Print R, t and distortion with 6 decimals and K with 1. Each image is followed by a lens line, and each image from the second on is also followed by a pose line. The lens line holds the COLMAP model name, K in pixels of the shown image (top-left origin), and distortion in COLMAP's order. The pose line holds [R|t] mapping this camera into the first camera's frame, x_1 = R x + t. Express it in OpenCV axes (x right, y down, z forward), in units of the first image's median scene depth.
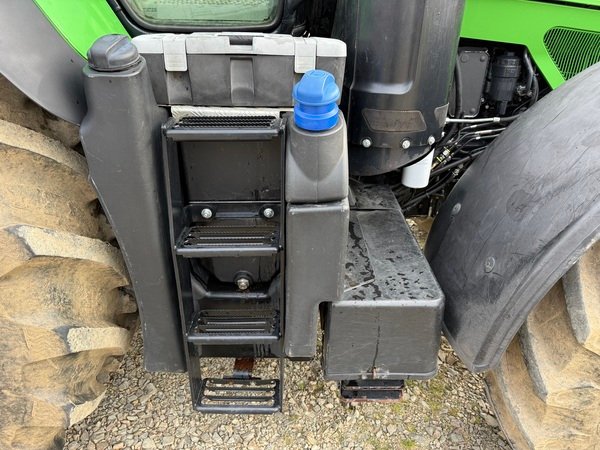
lens RADIAL K [[421.2, 0, 300.0], [0, 421.2, 225.0], [0, 0, 1]] dist [0.075252, -0.091930]
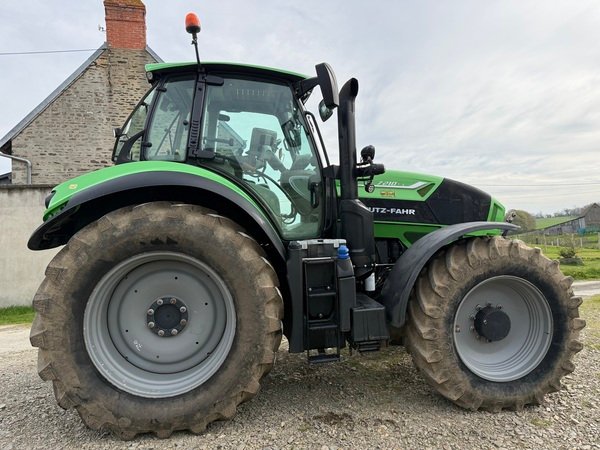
lens RADIAL K [[426.2, 0, 300.0], [0, 426.2, 225.0], [0, 0, 1]] dist [0.048375, -0.058641]
pose [[0.988146, -0.068233, 0.137521, -0.765439], [0.123291, 0.886469, -0.446062, 1.052611], [-0.091472, 0.457730, 0.884373, -2.277635]]
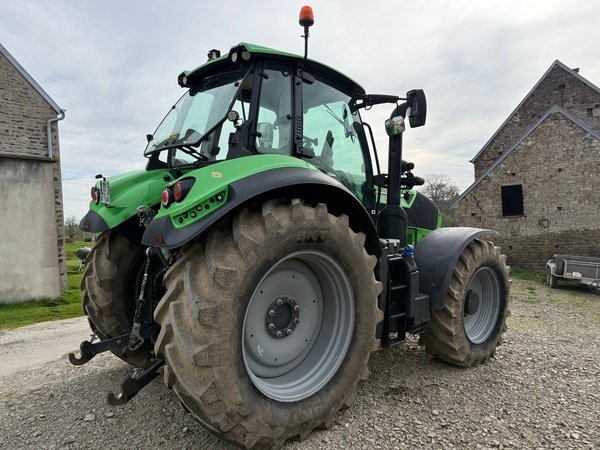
lens RADIAL K [[421.2, 0, 300.0], [0, 421.2, 225.0], [0, 0, 1]] dist [0.075252, -0.091930]
pose [[0.751569, -0.039788, 0.658453, -3.386624], [0.308082, 0.903801, -0.297036, 0.417587], [-0.583292, 0.426100, 0.691527, -1.459104]]
